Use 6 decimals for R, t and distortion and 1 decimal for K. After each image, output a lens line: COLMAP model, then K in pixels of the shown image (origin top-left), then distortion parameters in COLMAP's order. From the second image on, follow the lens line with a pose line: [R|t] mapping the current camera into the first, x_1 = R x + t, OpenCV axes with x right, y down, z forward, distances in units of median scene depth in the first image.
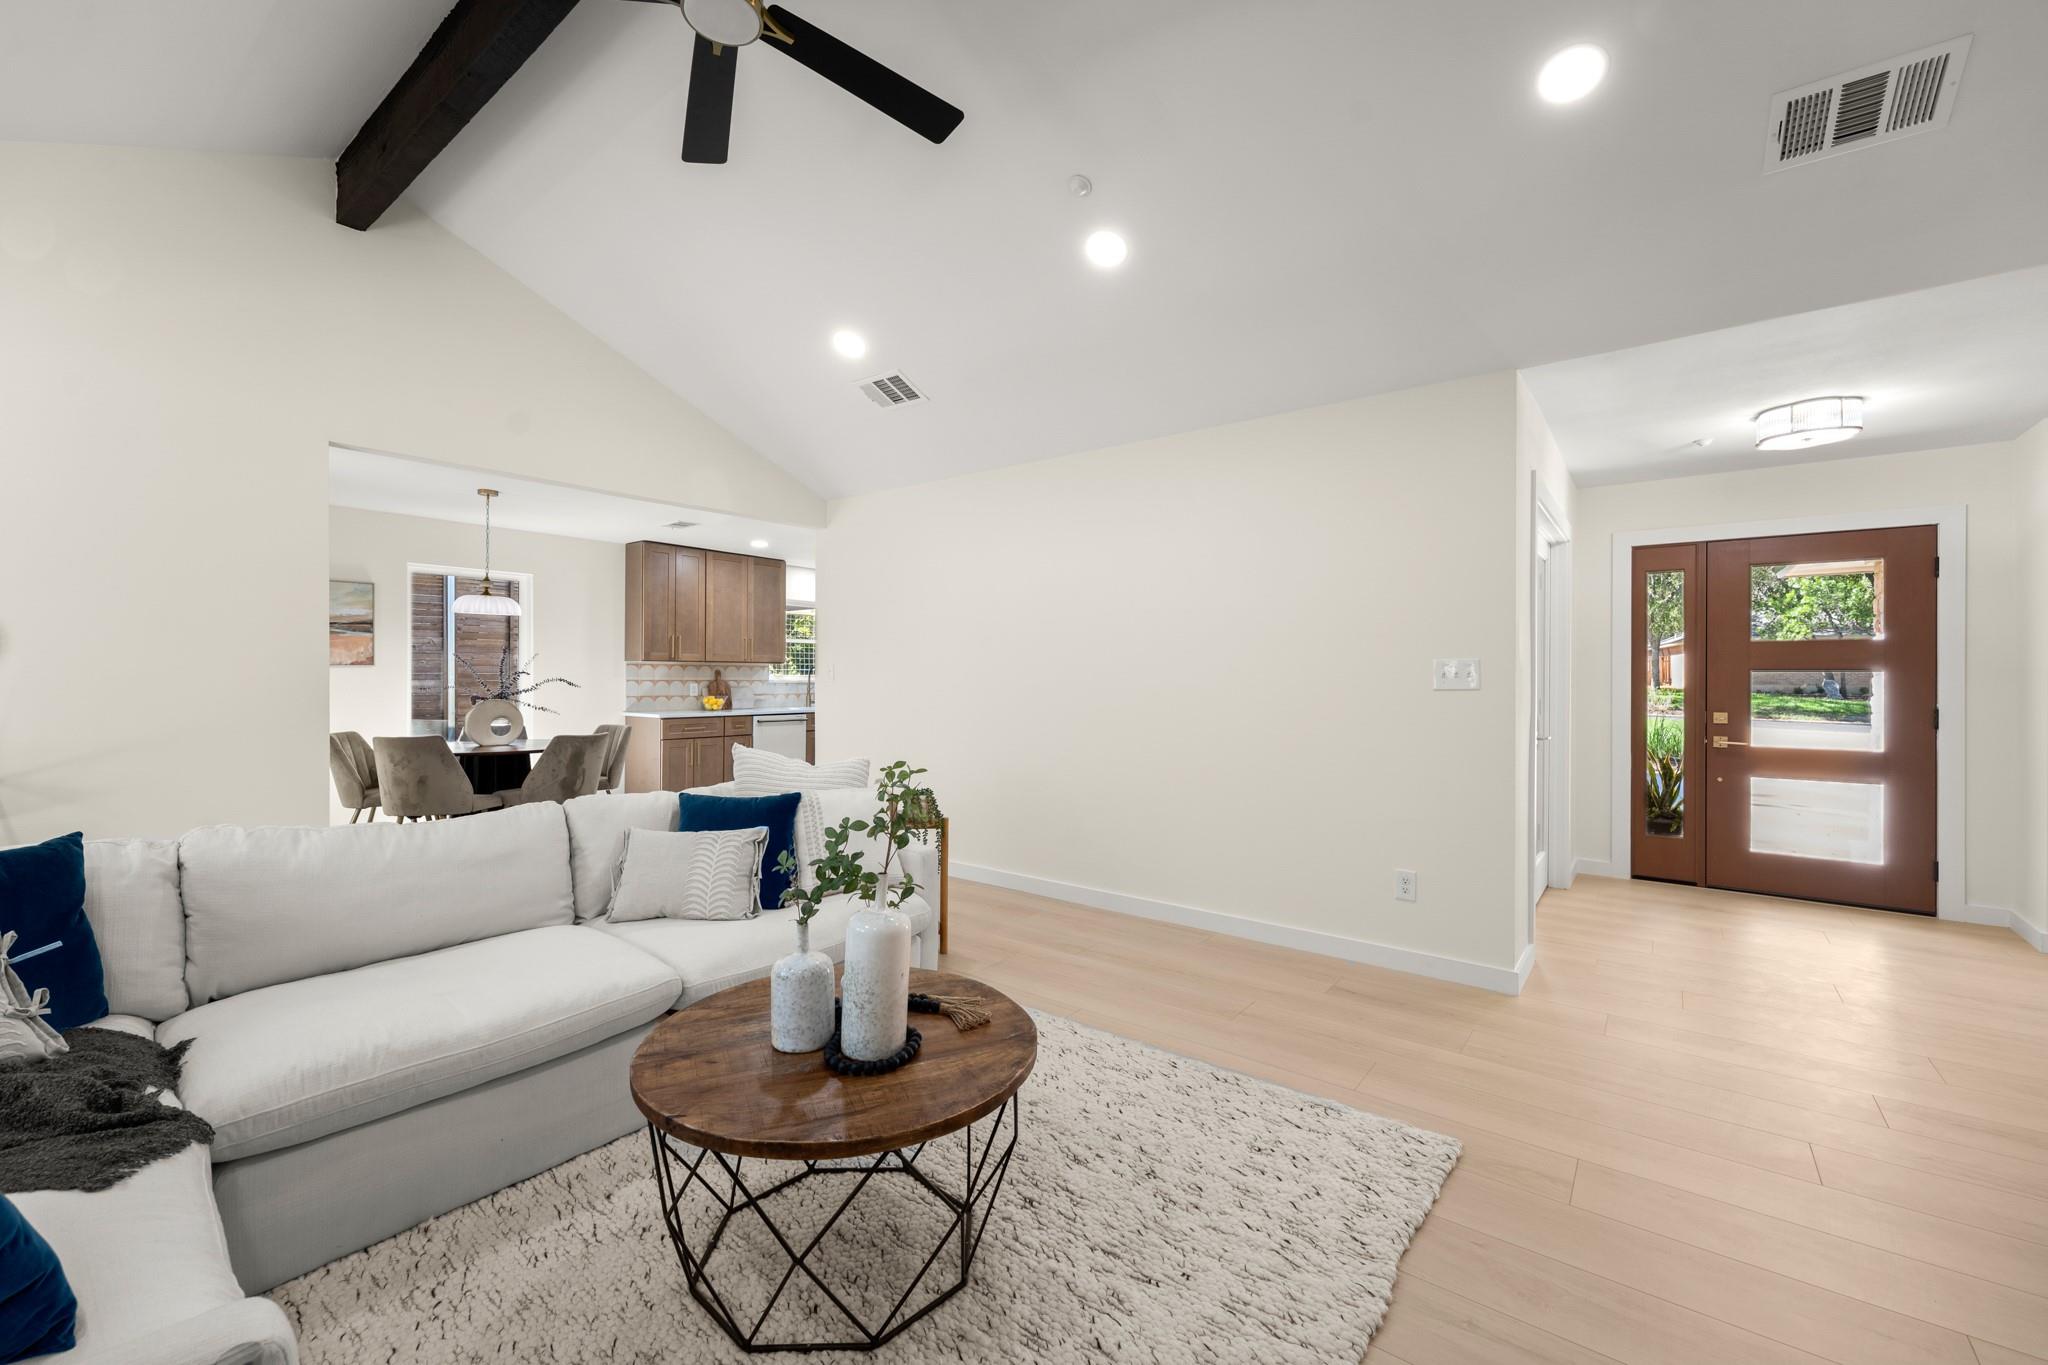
lens RADIAL K [[830.3, 0, 1010.6], [0, 830.3, 682.3], [0, 0, 1]] dist [-0.000570, 0.000875]
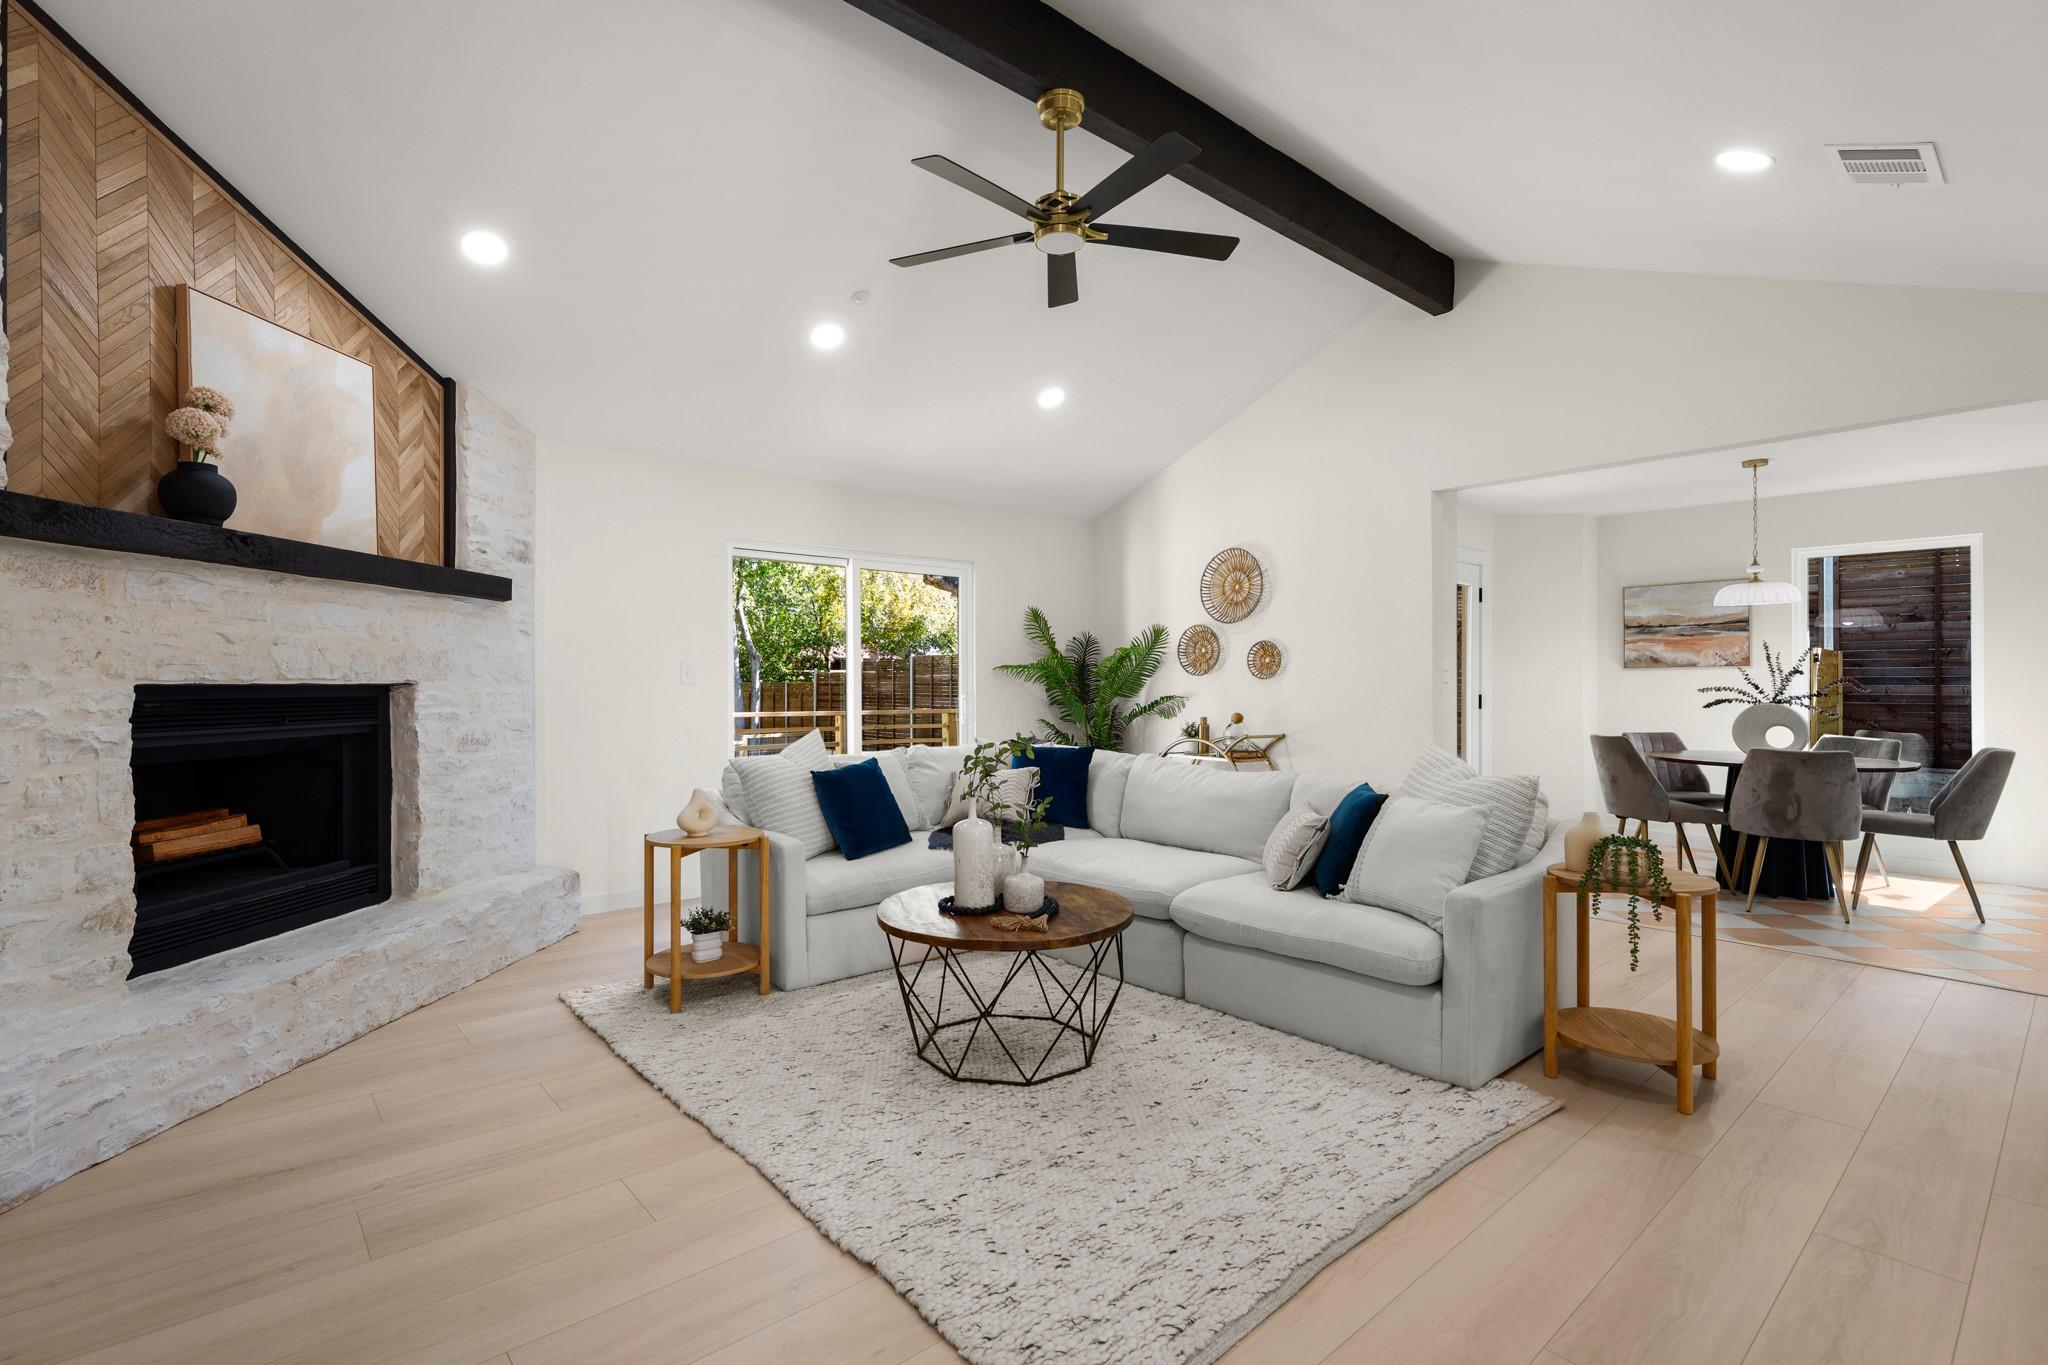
lens RADIAL K [[940.0, 0, 1010.2], [0, 940.0, 678.4], [0, 0, 1]] dist [0.003354, -0.000218]
pose [[-0.190043, -0.006801, -0.981752, 1.100022], [-0.006655, 0.999962, -0.005639, 0.012666], [0.981753, 0.005462, -0.190081, 0.983978]]
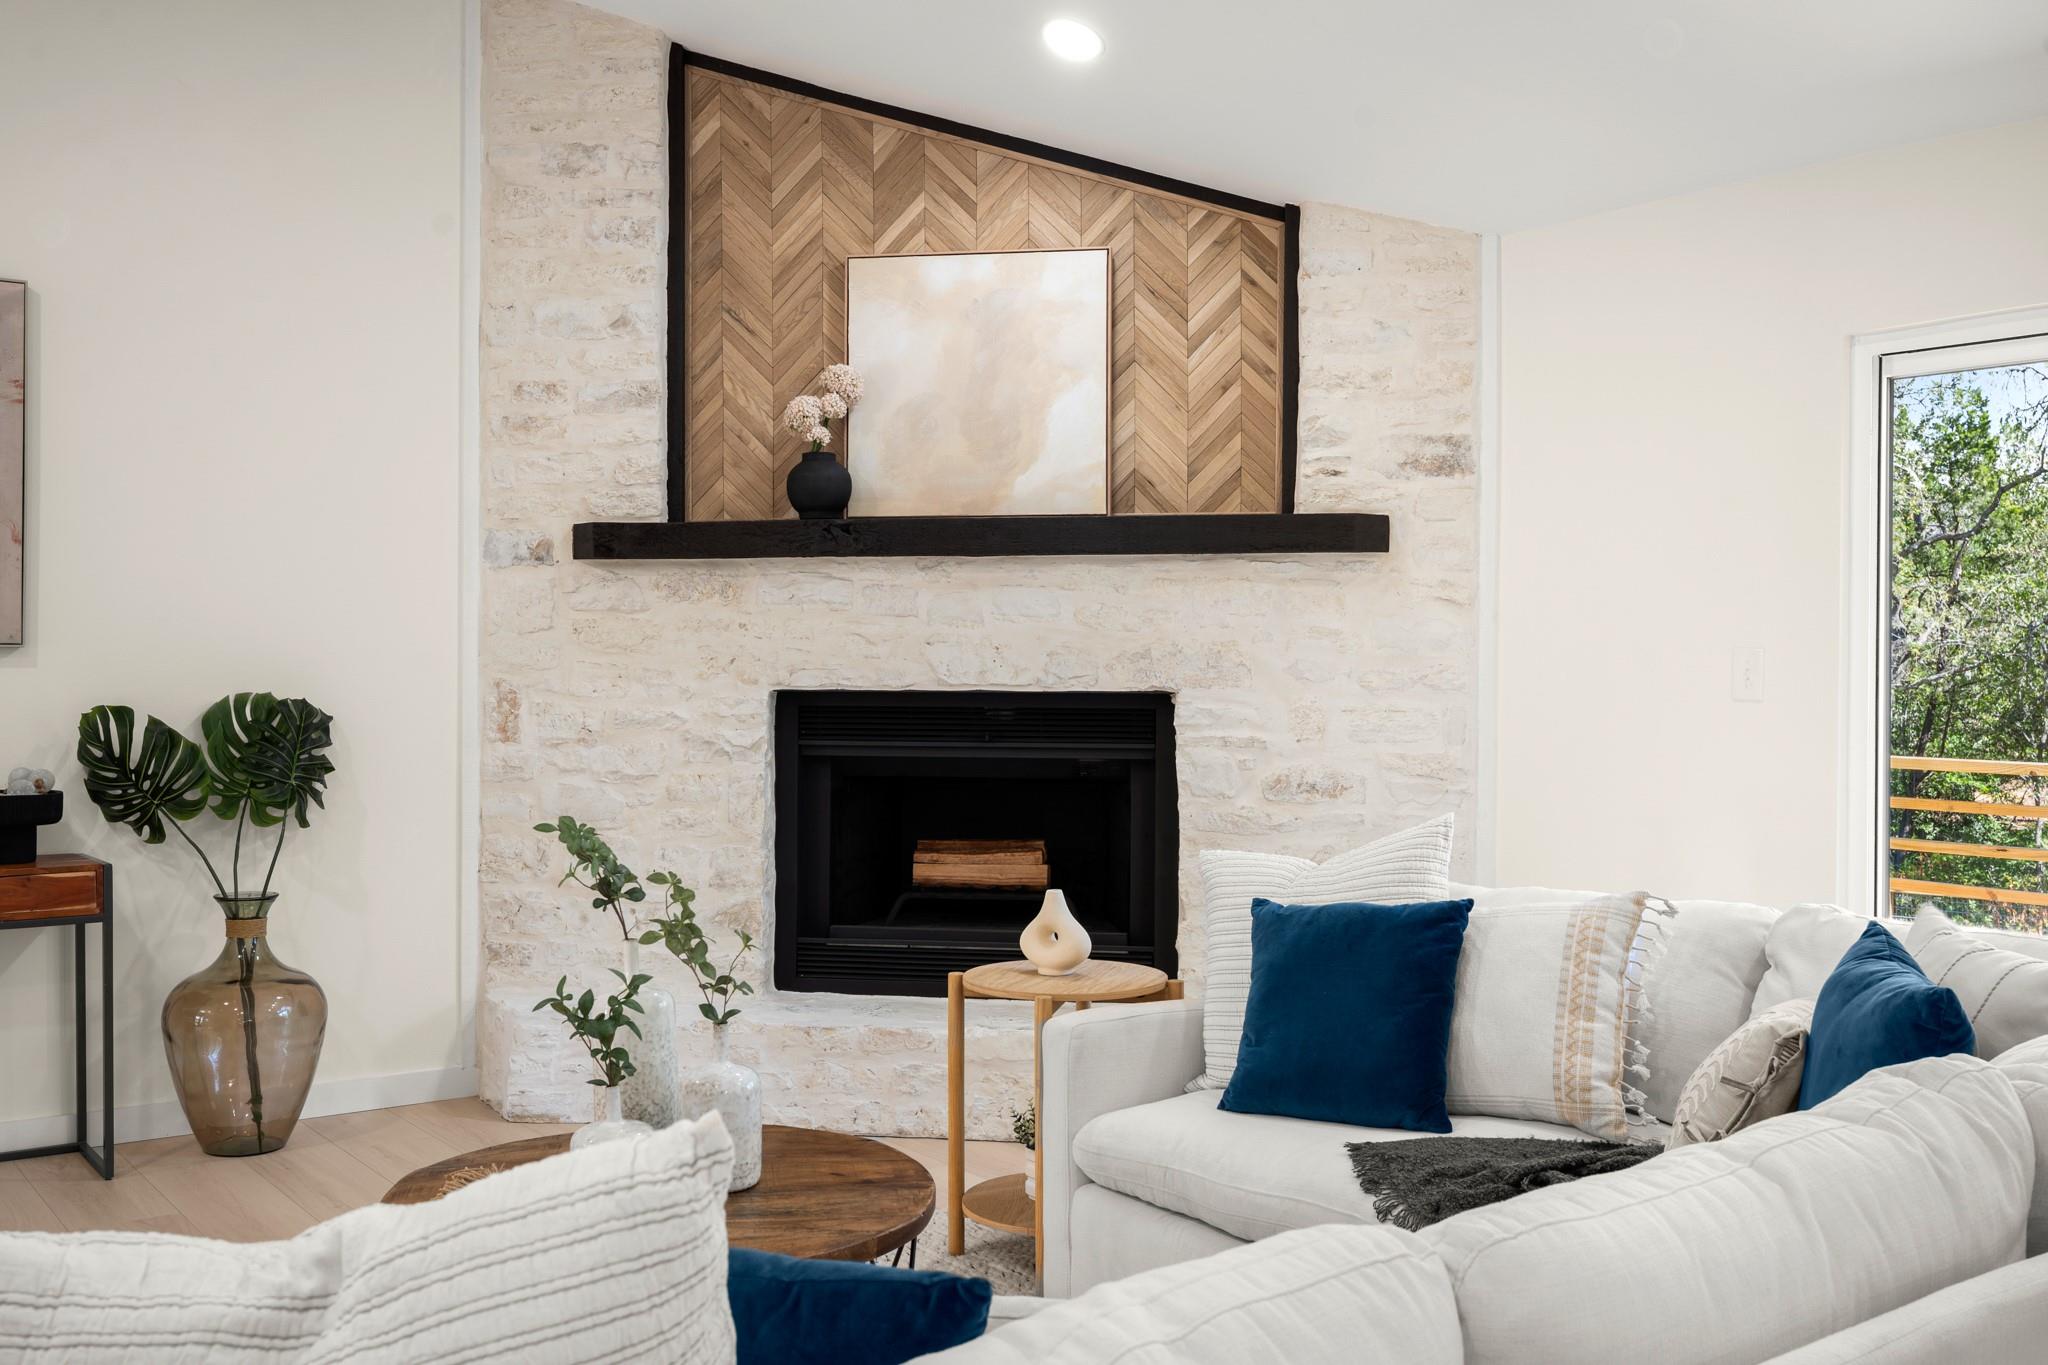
lens RADIAL K [[1881.3, 0, 1023.0], [0, 1881.3, 677.0], [0, 0, 1]] dist [0.005640, 0.000000]
pose [[-0.968023, -0.007855, 0.250738, -0.671414], [-0.004073, 0.999870, 0.015597, -0.031328], [-0.250828, 0.014077, -0.967929, 1.831023]]
